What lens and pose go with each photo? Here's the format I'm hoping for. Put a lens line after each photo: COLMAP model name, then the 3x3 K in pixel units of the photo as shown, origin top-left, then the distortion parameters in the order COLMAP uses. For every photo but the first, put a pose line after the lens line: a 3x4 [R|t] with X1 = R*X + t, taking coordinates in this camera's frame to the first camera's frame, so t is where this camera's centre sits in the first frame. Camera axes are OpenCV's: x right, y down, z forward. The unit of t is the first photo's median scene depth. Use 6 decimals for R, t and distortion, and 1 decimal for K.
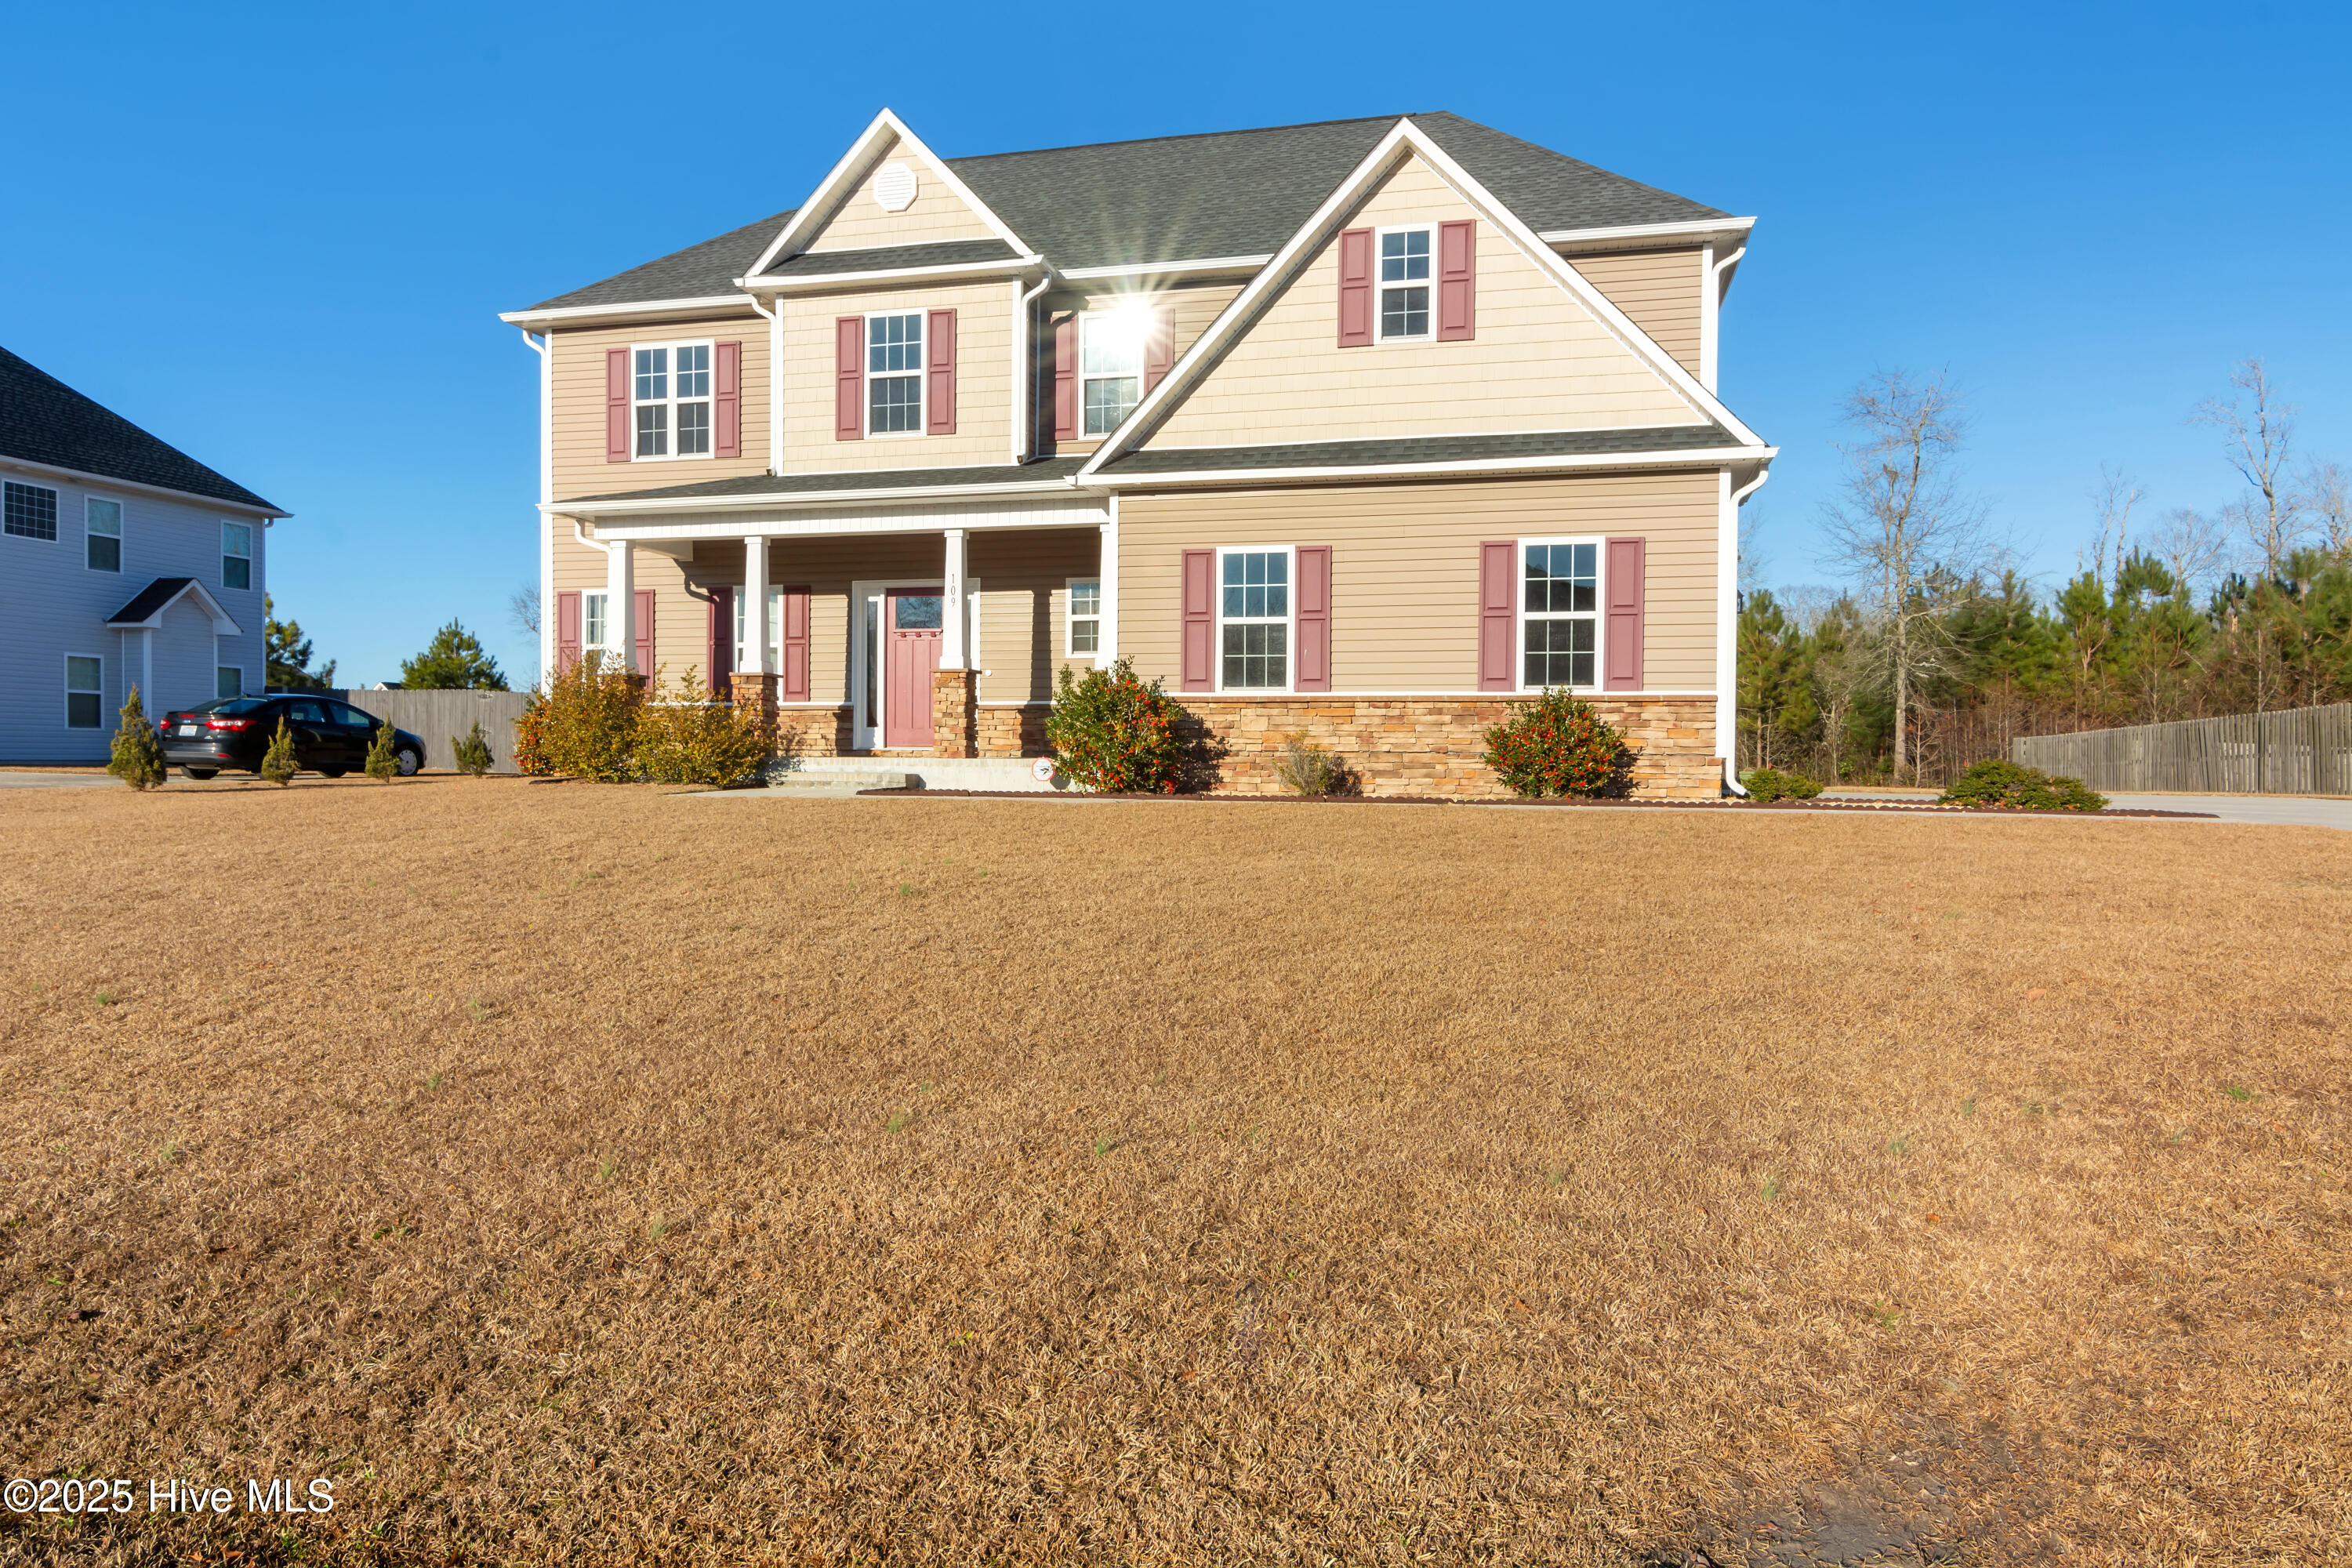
lens RADIAL K [[1453.2, 0, 1176.0], [0, 1453.2, 784.0], [0, 0, 1]] dist [0.002174, 0.002061]
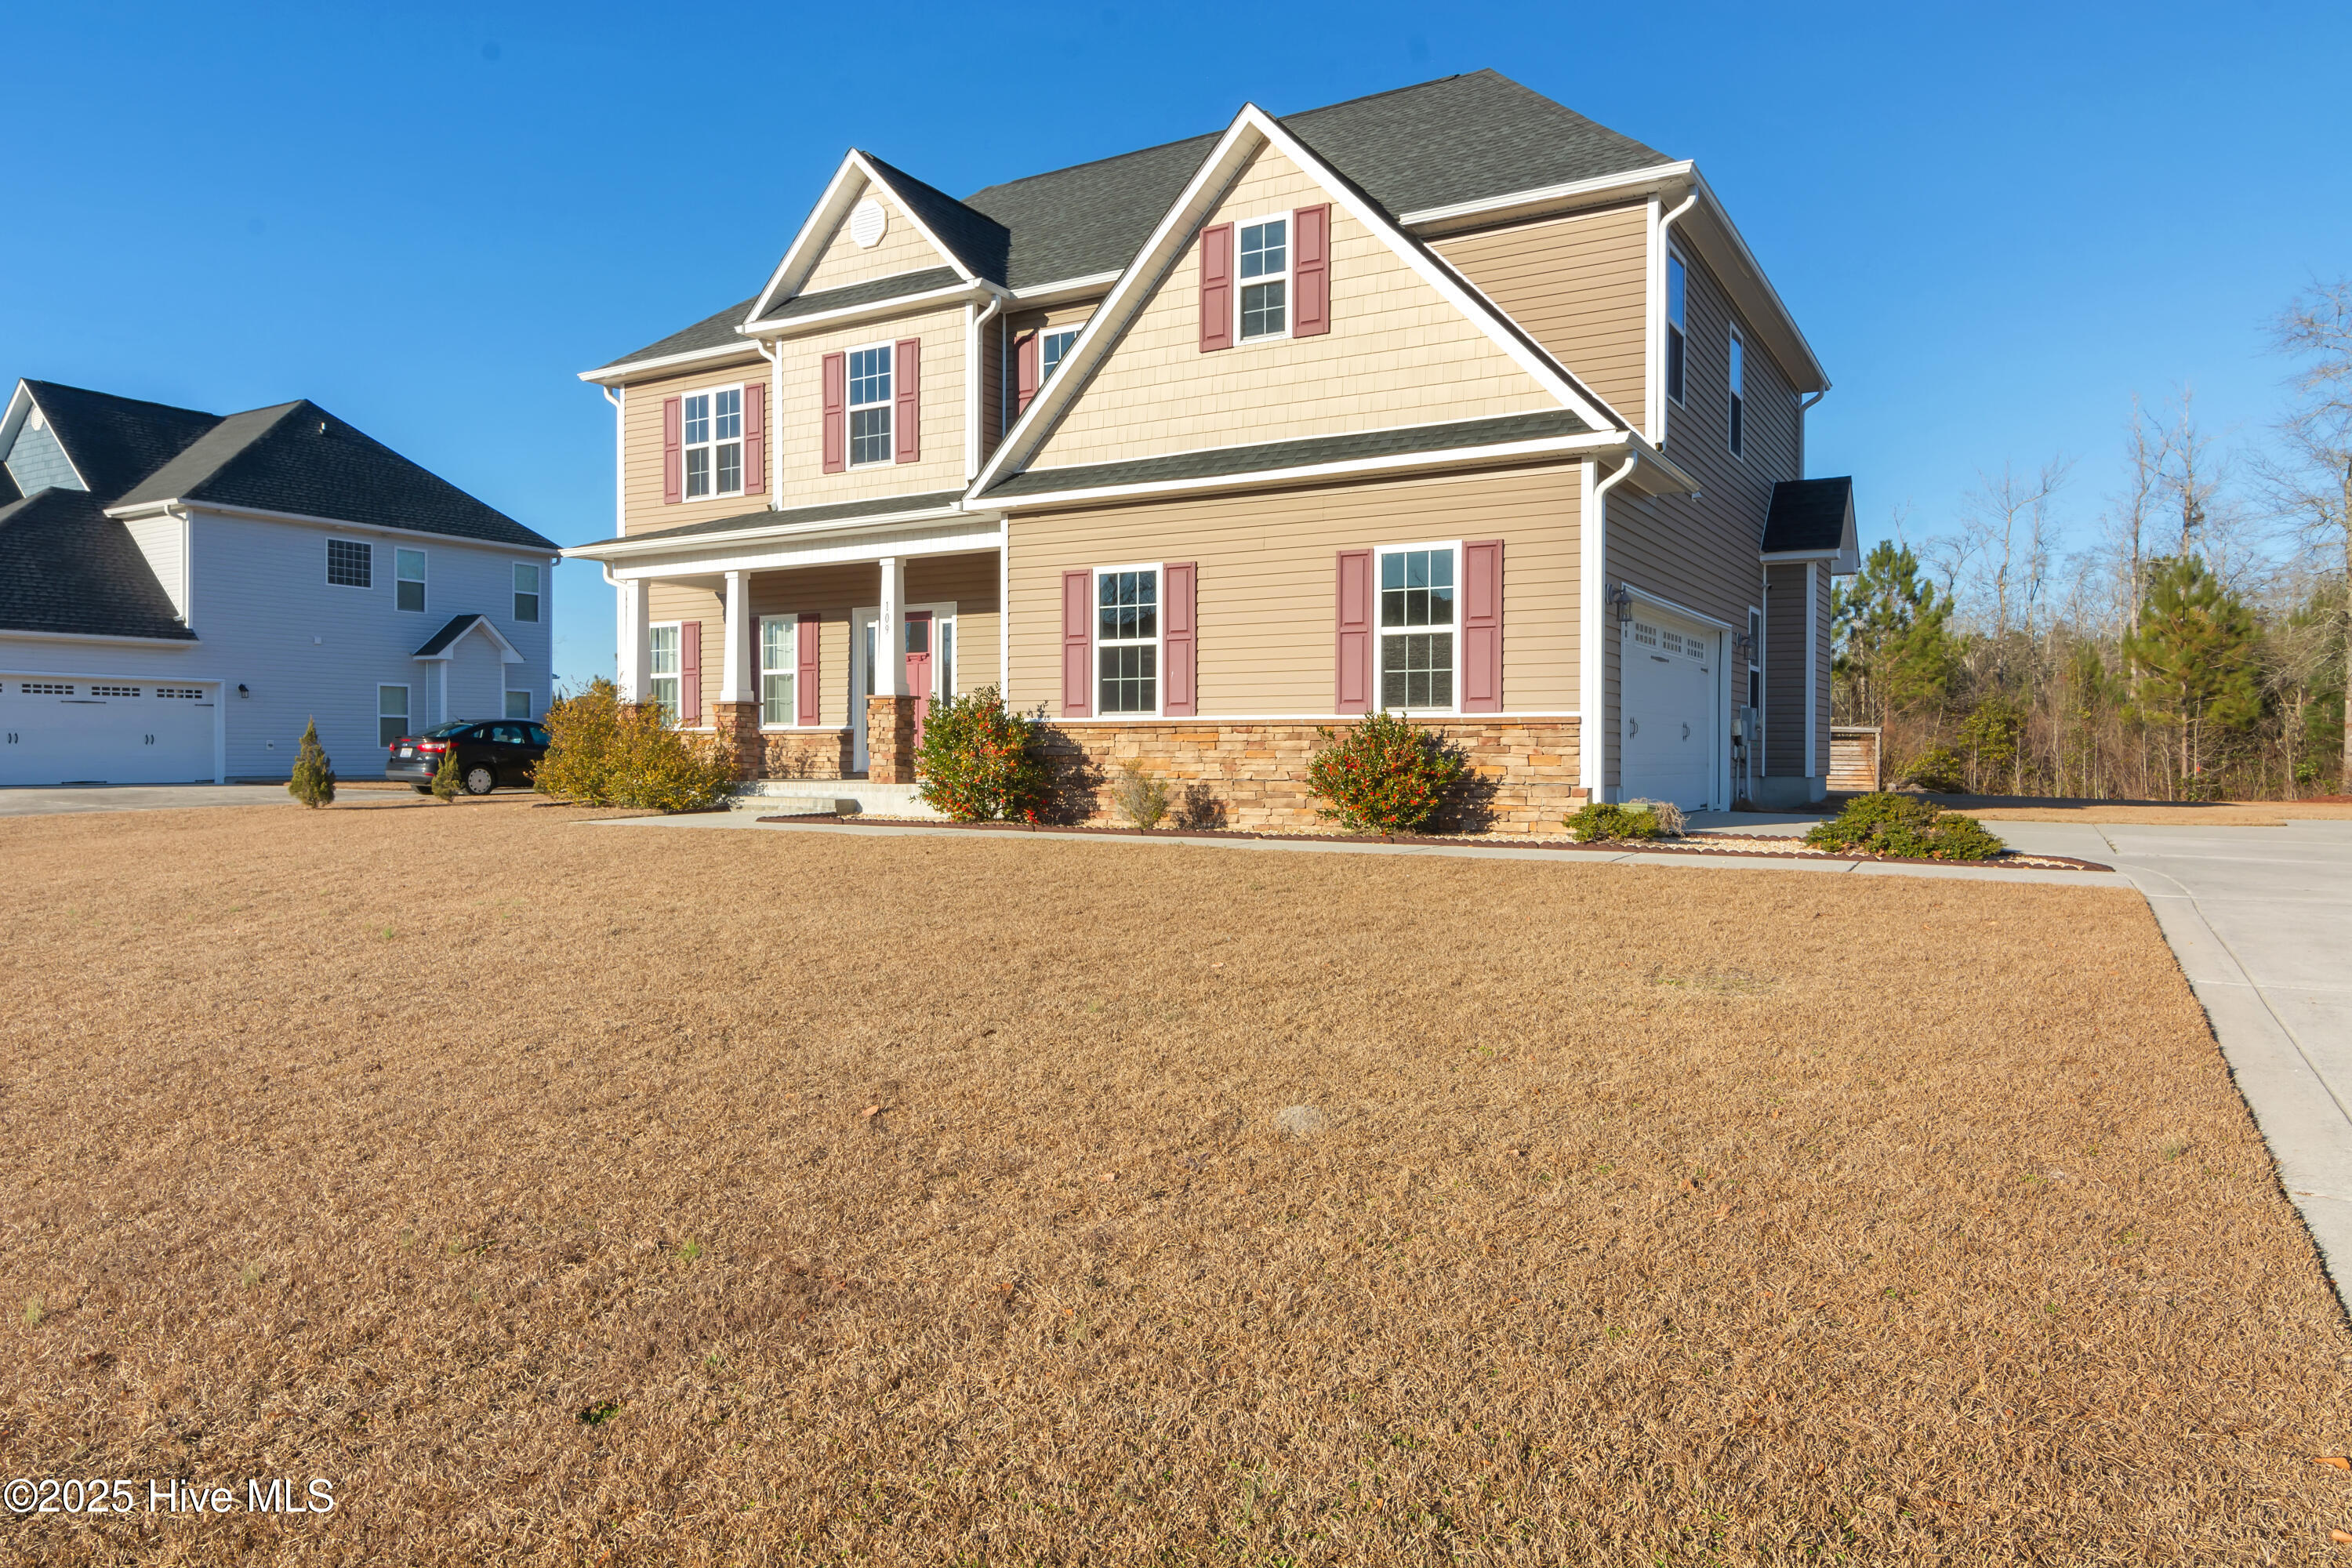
lens RADIAL K [[1495.9, 0, 1178.0], [0, 1495.9, 771.3], [0, 0, 1]] dist [0.003606, 0.002094]
pose [[0.958995, -0.002577, -0.283410, 0.343762], [0.000545, 0.999974, -0.007251, -0.018916], [0.283421, 0.006799, 0.958971, 0.058653]]
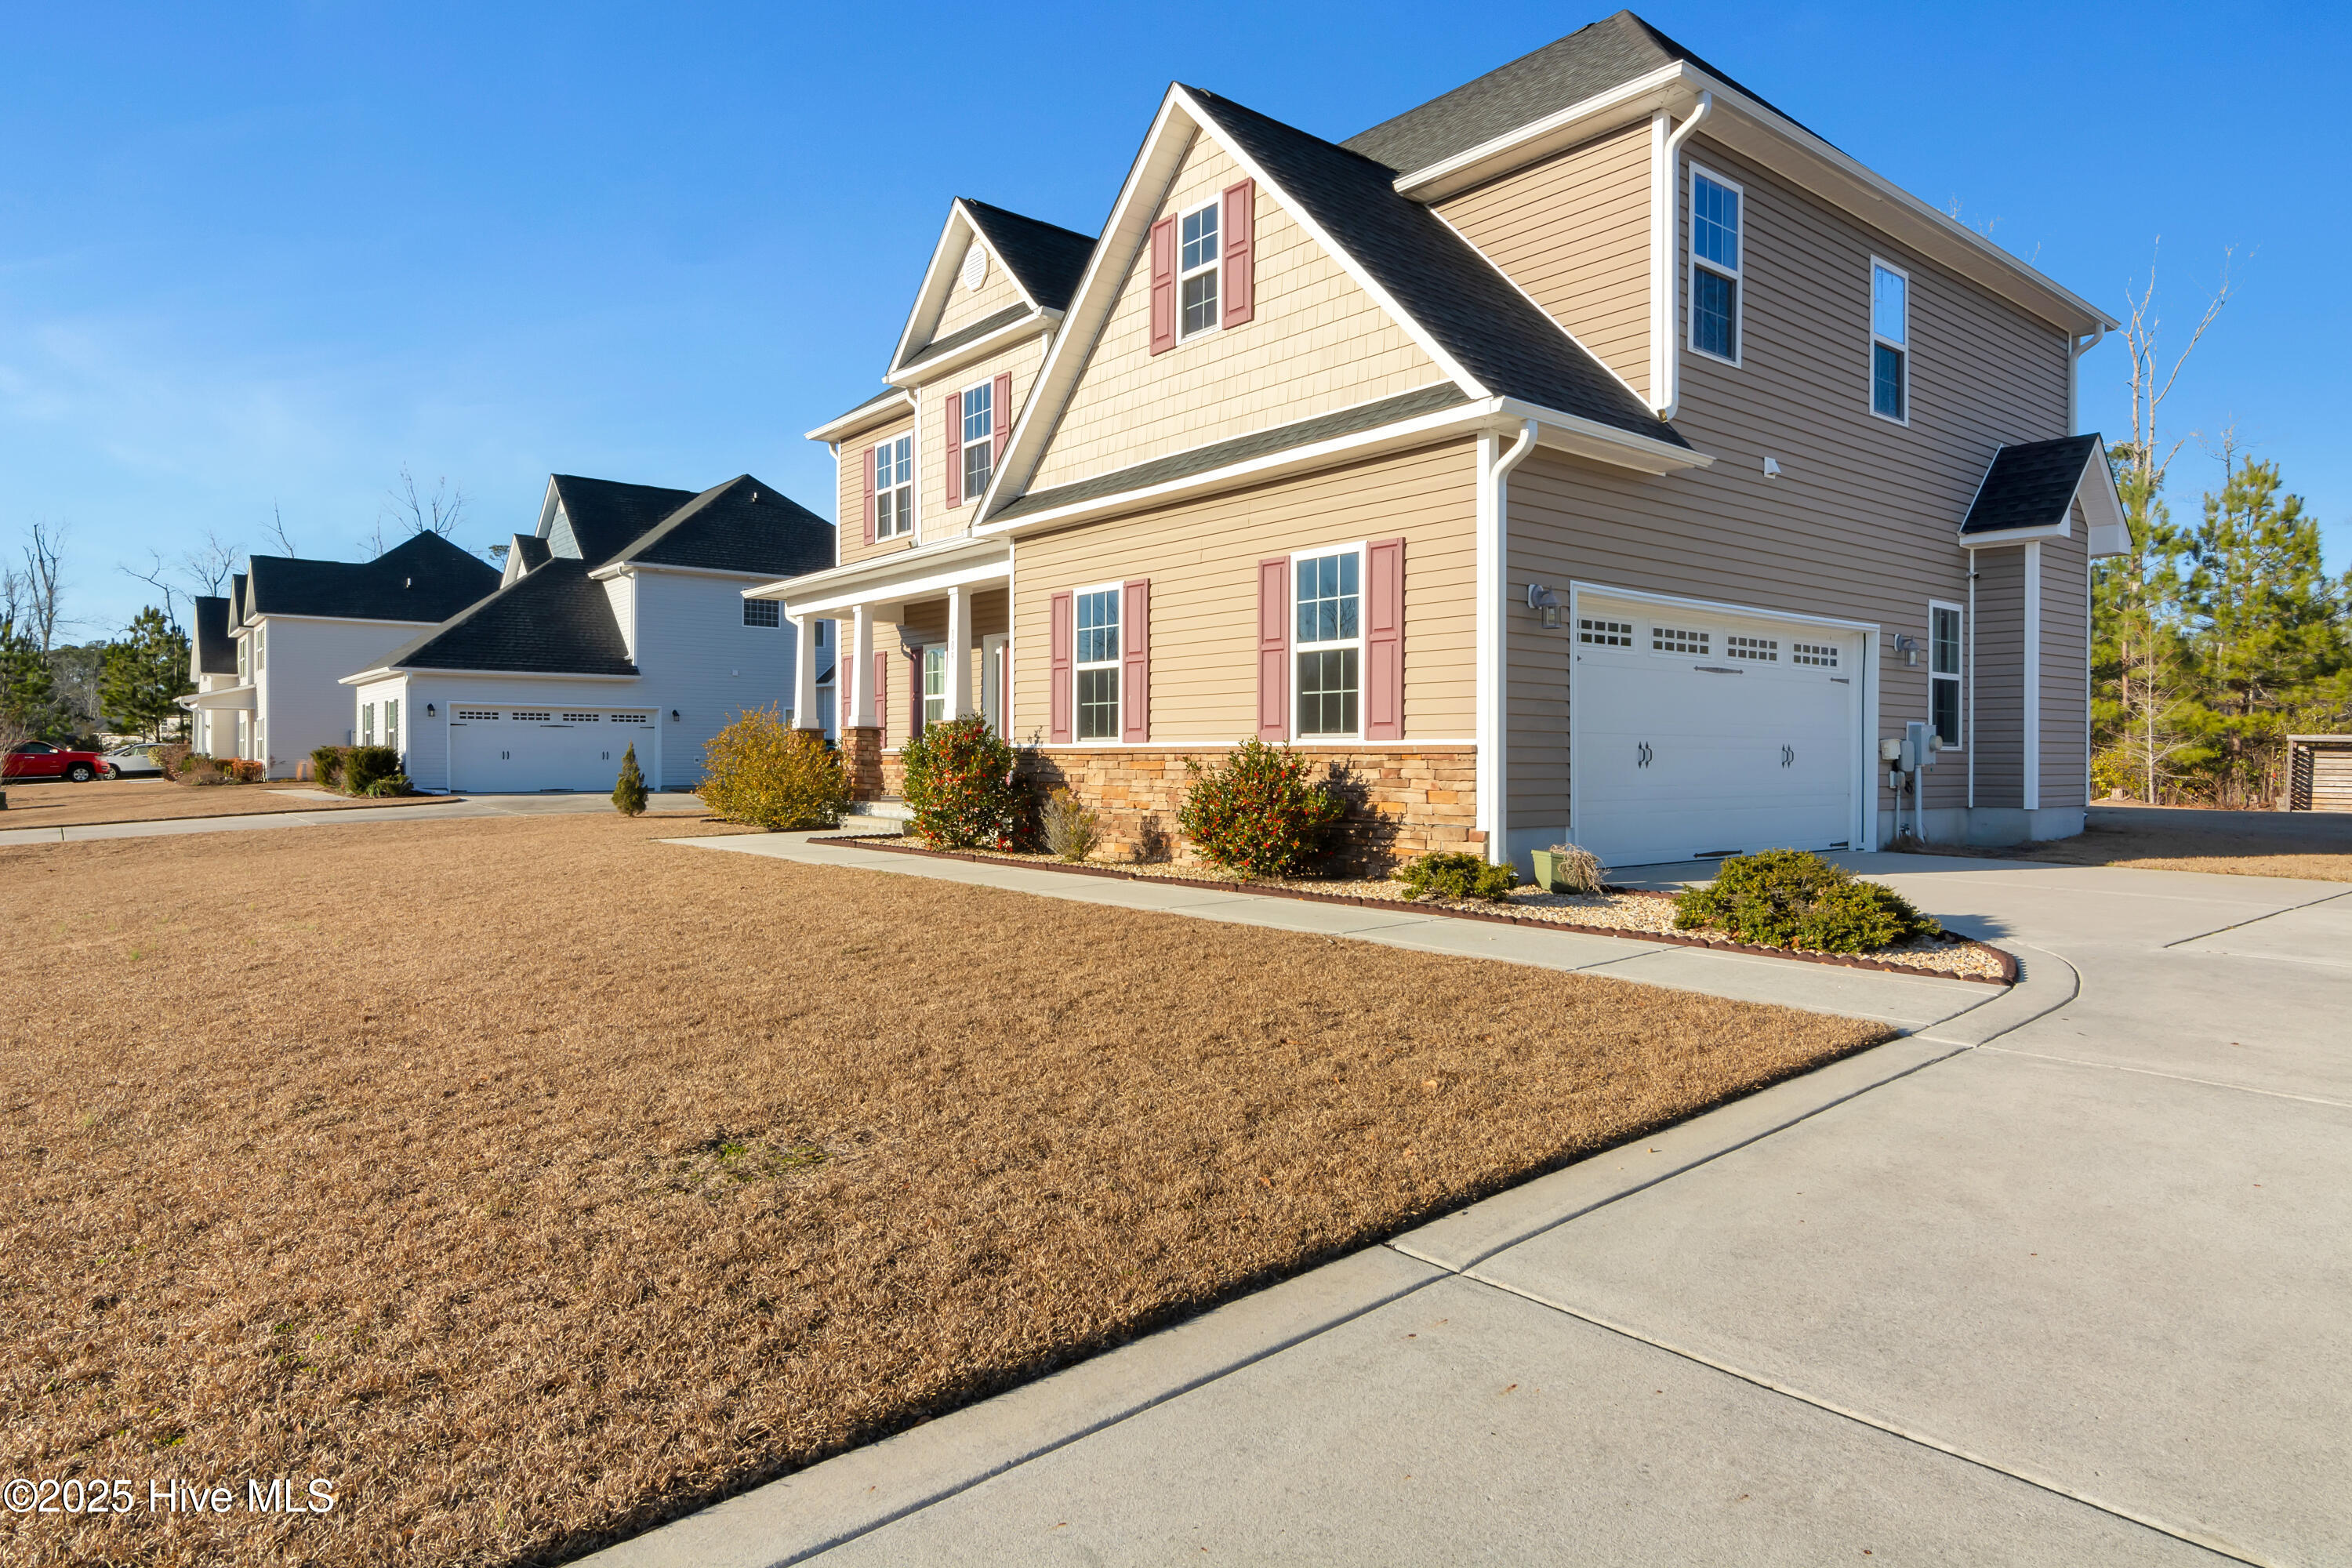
lens RADIAL K [[1378.0, 0, 1173.4], [0, 1378.0, 767.2], [0, 0, 1]] dist [-0.002845, 0.000193]
pose [[0.800815, -0.001734, -0.598909, 0.578170], [-0.007104, 0.999898, -0.012394, -0.035248], [0.598870, 0.014180, 0.800721, 0.310025]]
